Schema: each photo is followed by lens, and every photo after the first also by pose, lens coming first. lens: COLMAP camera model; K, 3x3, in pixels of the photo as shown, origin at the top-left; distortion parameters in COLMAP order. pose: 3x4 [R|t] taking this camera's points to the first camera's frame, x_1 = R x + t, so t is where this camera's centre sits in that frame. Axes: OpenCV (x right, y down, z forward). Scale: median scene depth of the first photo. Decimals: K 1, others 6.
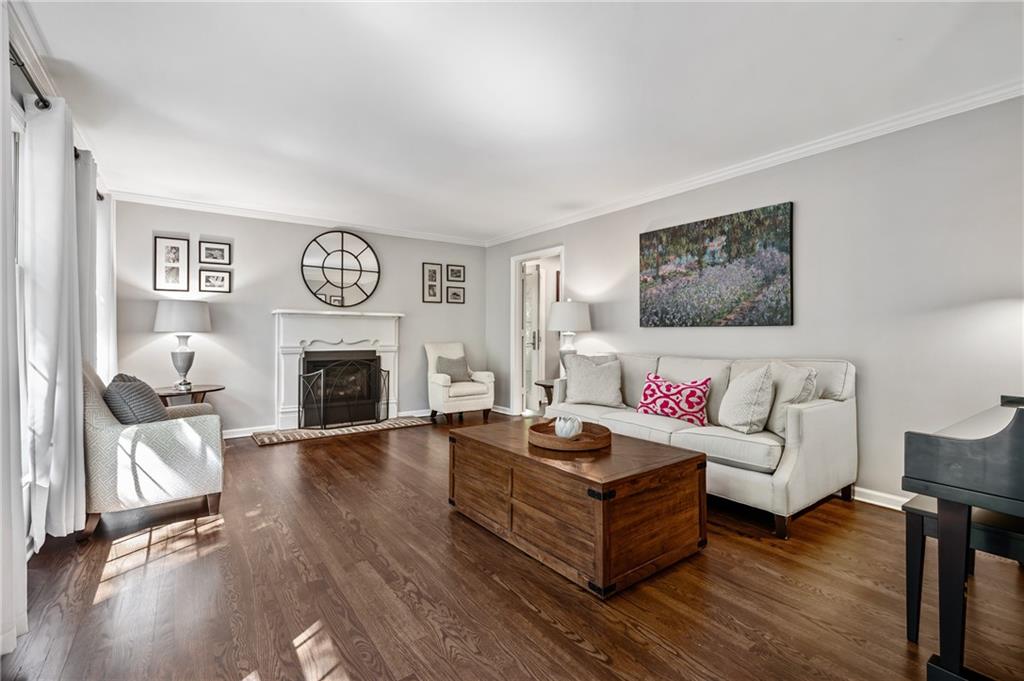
lens RADIAL K [[457.8, 0, 517.9], [0, 457.8, 335.4], [0, 0, 1]] dist [-0.001278, -0.000041]
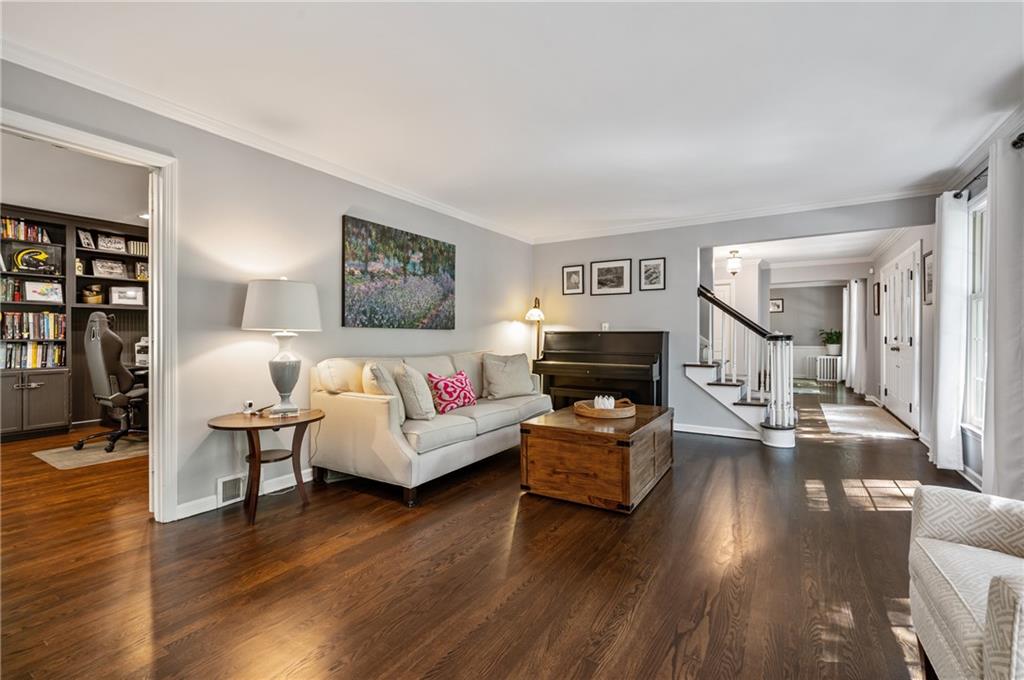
lens RADIAL K [[430.1, 0, 519.2], [0, 430.1, 340.3], [0, 0, 1]] dist [0.002281, 0.000118]
pose [[-0.359792, -0.009107, 0.932988, -0.648766], [0.001470, 0.999946, 0.010328, -0.001248], [-0.933032, 0.005088, -0.359759, 1.103789]]
